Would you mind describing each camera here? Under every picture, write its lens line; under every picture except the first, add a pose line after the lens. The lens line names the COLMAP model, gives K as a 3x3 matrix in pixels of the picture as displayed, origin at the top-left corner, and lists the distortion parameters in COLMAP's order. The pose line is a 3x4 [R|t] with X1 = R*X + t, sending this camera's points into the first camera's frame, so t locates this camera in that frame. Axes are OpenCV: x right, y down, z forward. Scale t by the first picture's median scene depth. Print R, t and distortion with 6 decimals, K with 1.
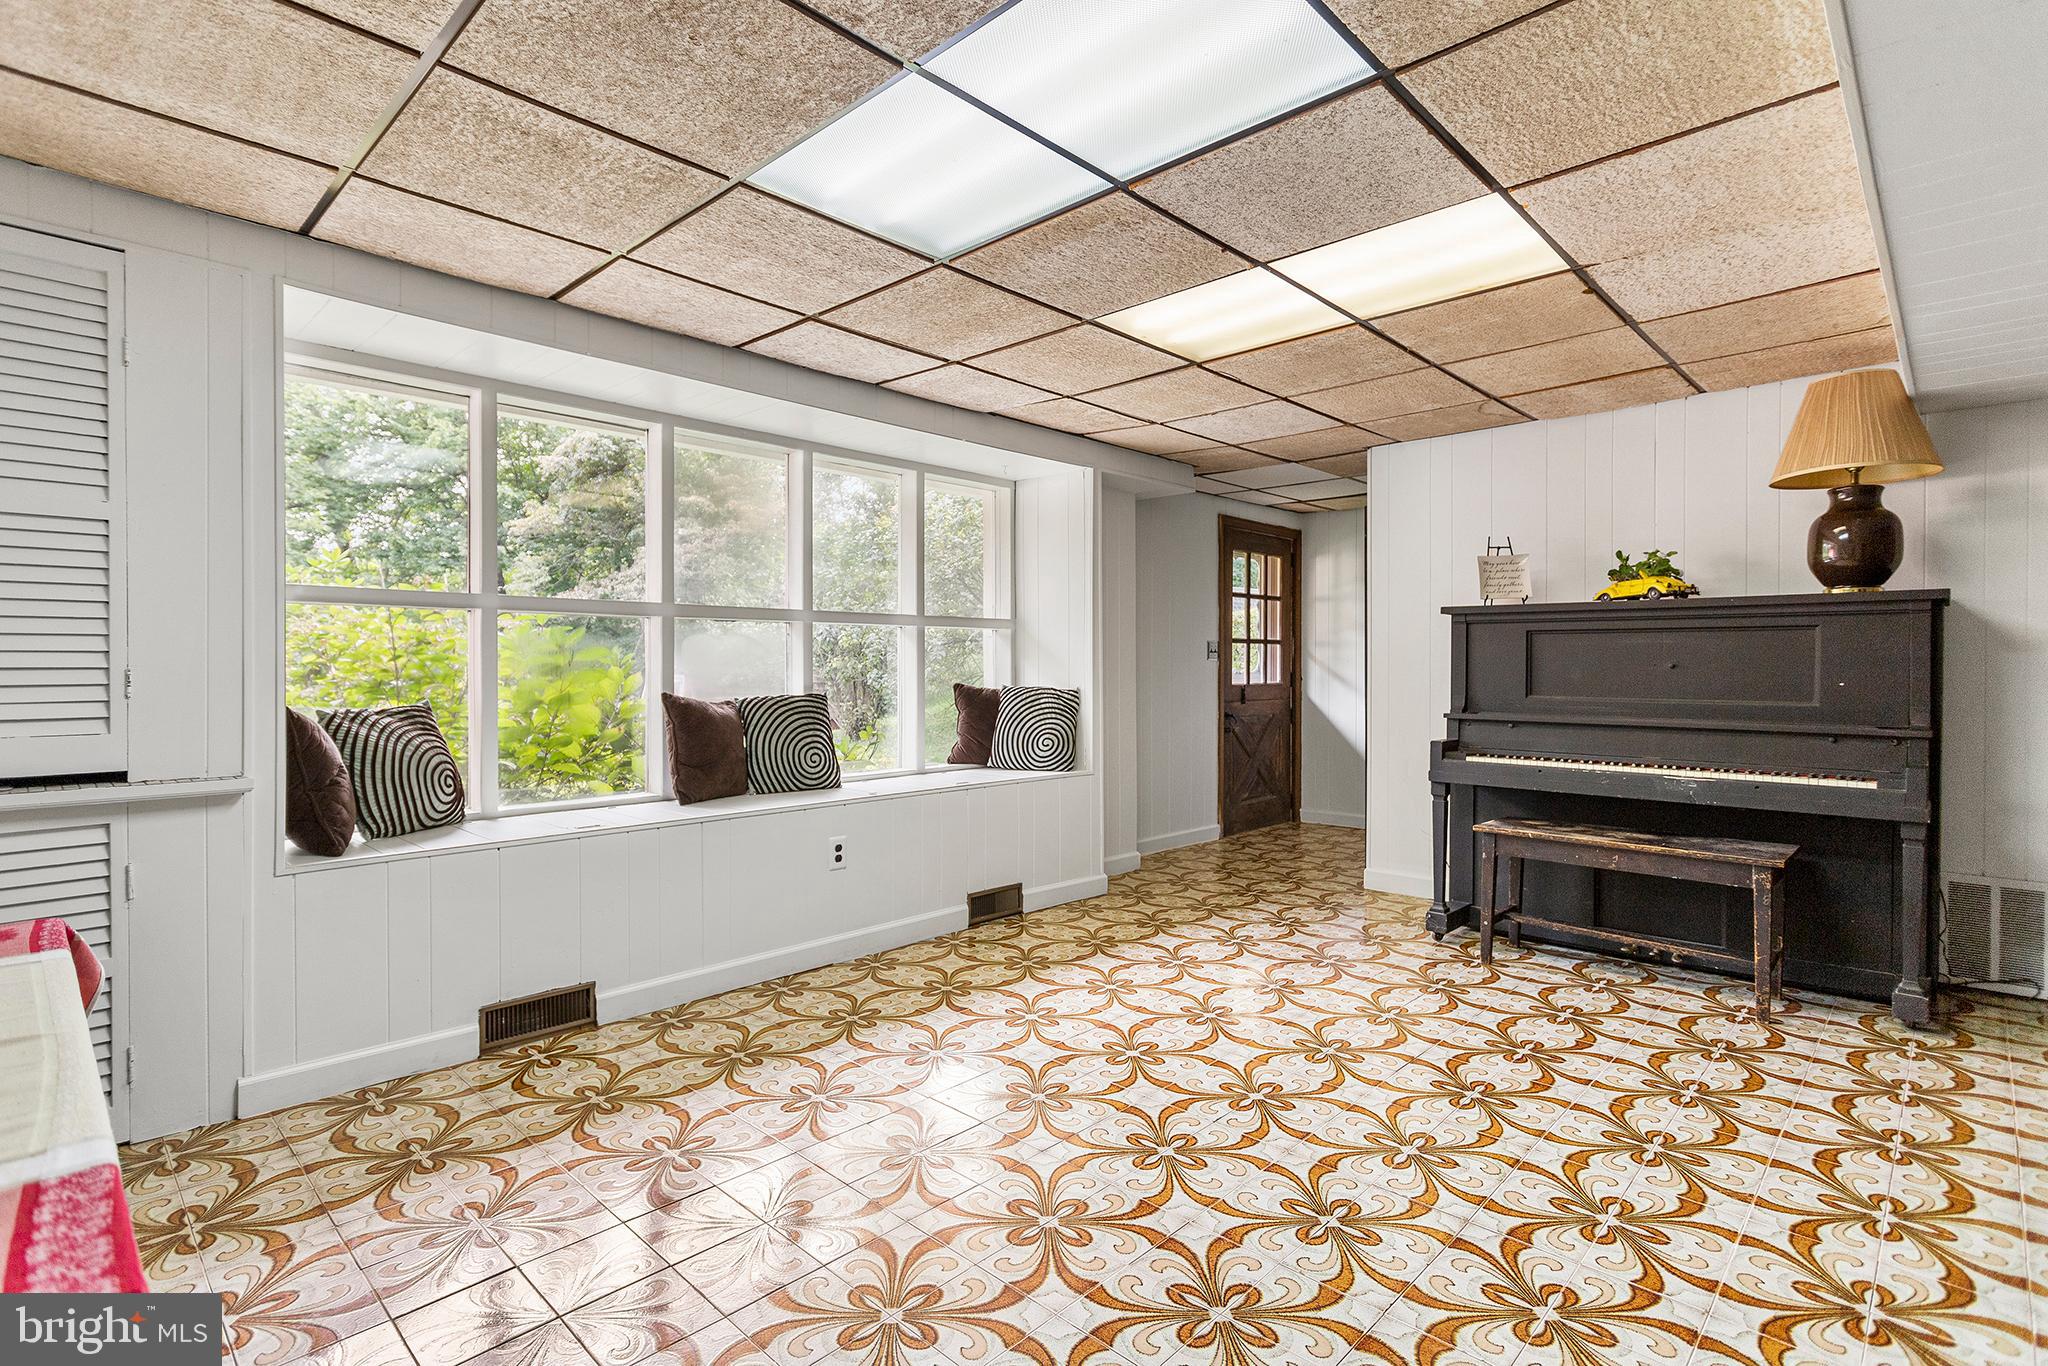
lens RADIAL K [[990.4, 0, 1024.0], [0, 990.4, 683.0], [0, 0, 1]] dist [0.000515, 0.000130]
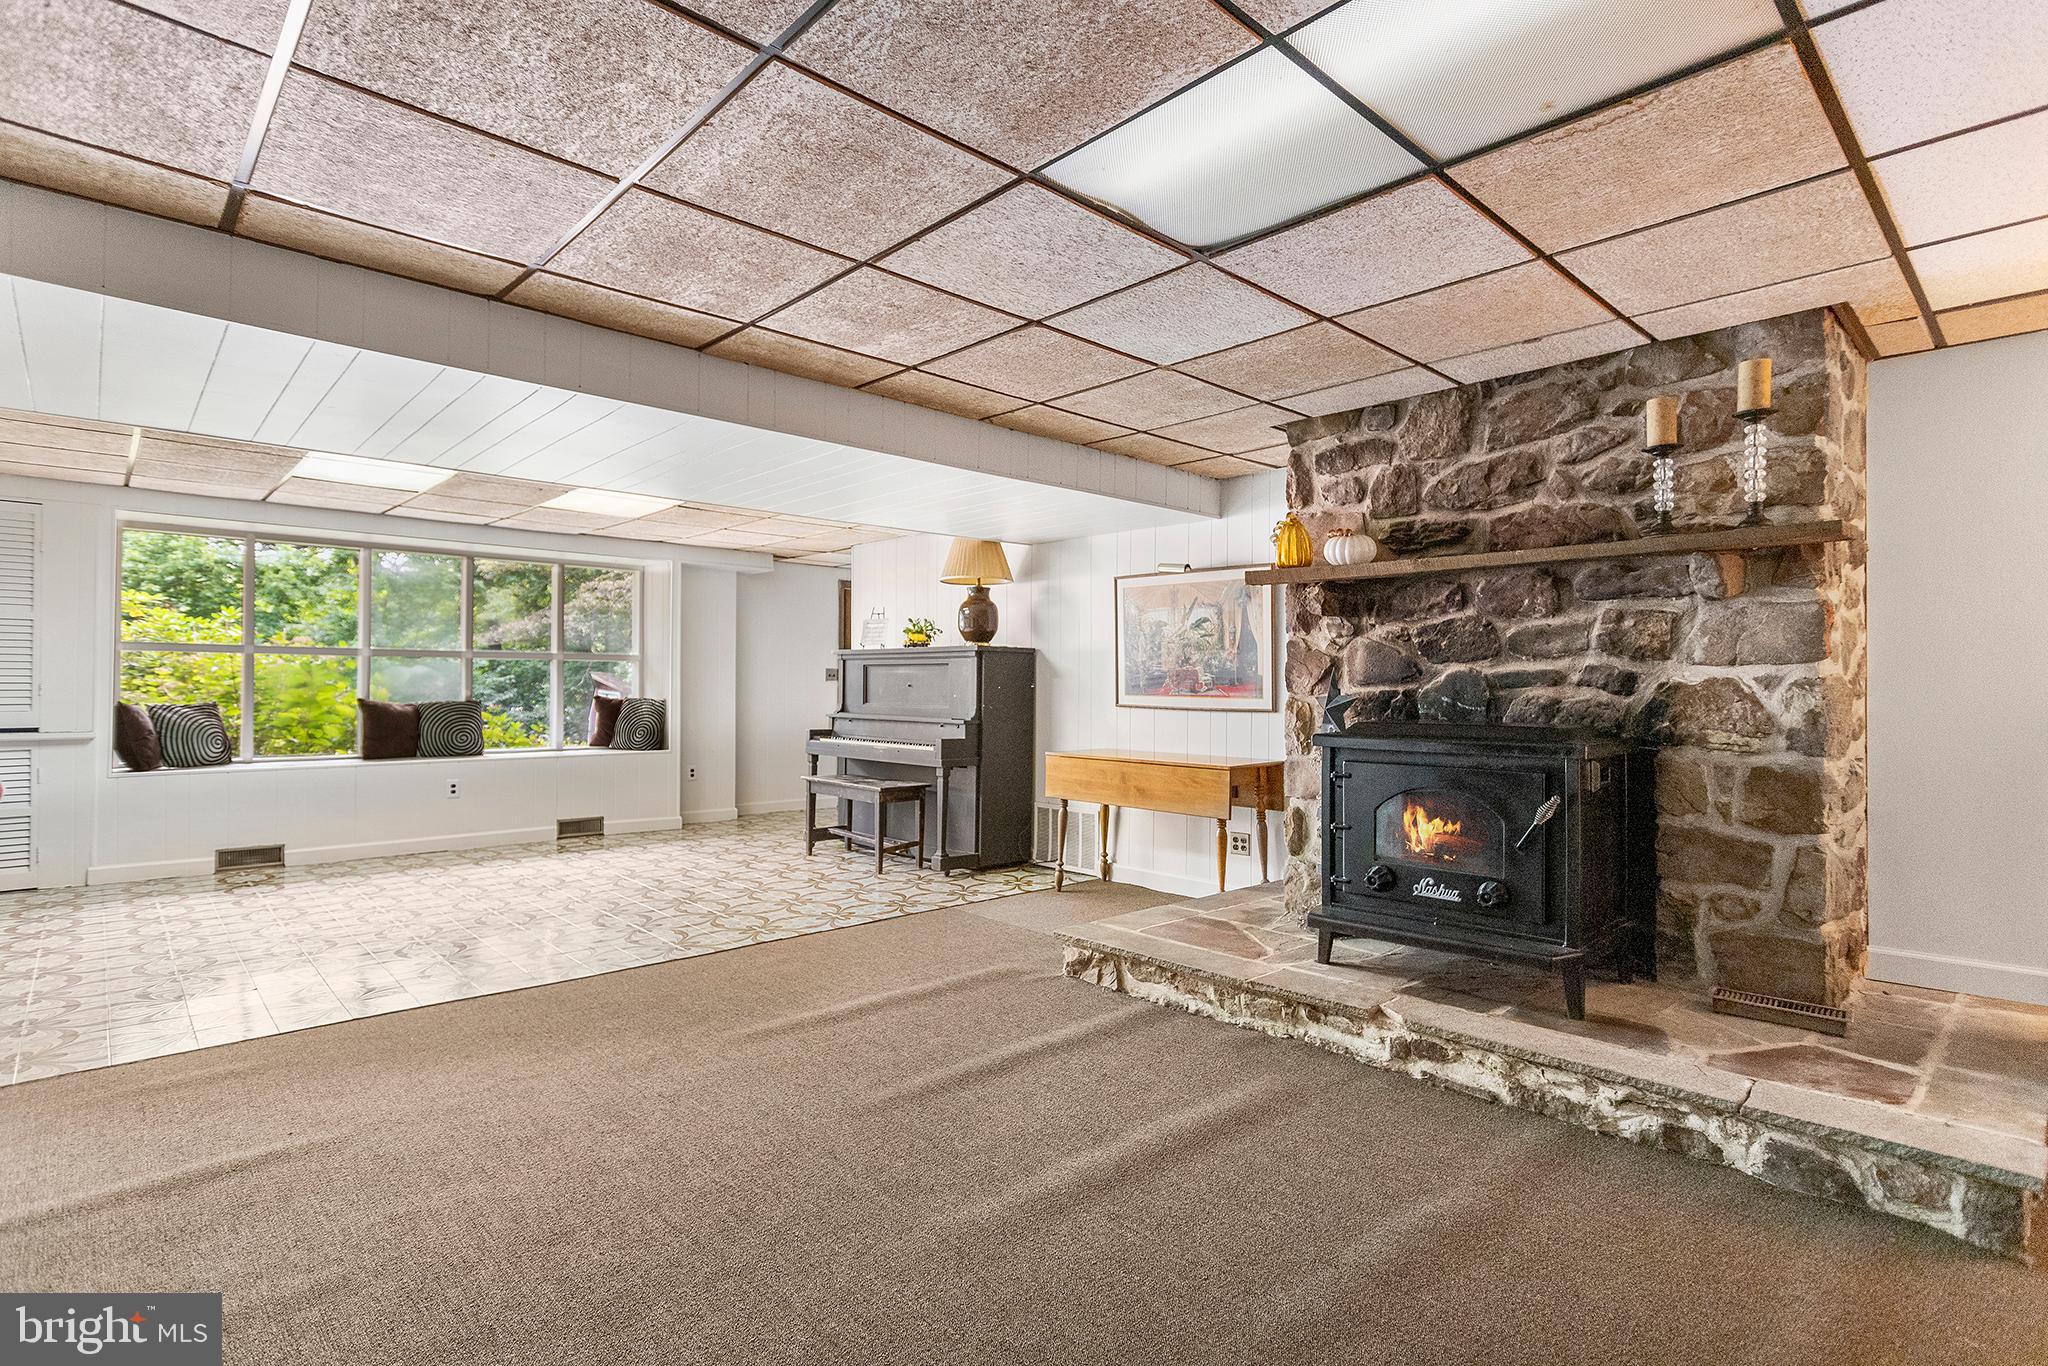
lens RADIAL K [[1004.5, 0, 1022.9], [0, 1004.5, 699.0], [0, 0, 1]] dist [0.002125, 0.000380]
pose [[0.998587, 0.004828, -0.052922, 0.999913], [-0.005155, 0.999969, -0.006033, 0.016366], [0.052892, 0.006297, 0.998580, -0.810534]]
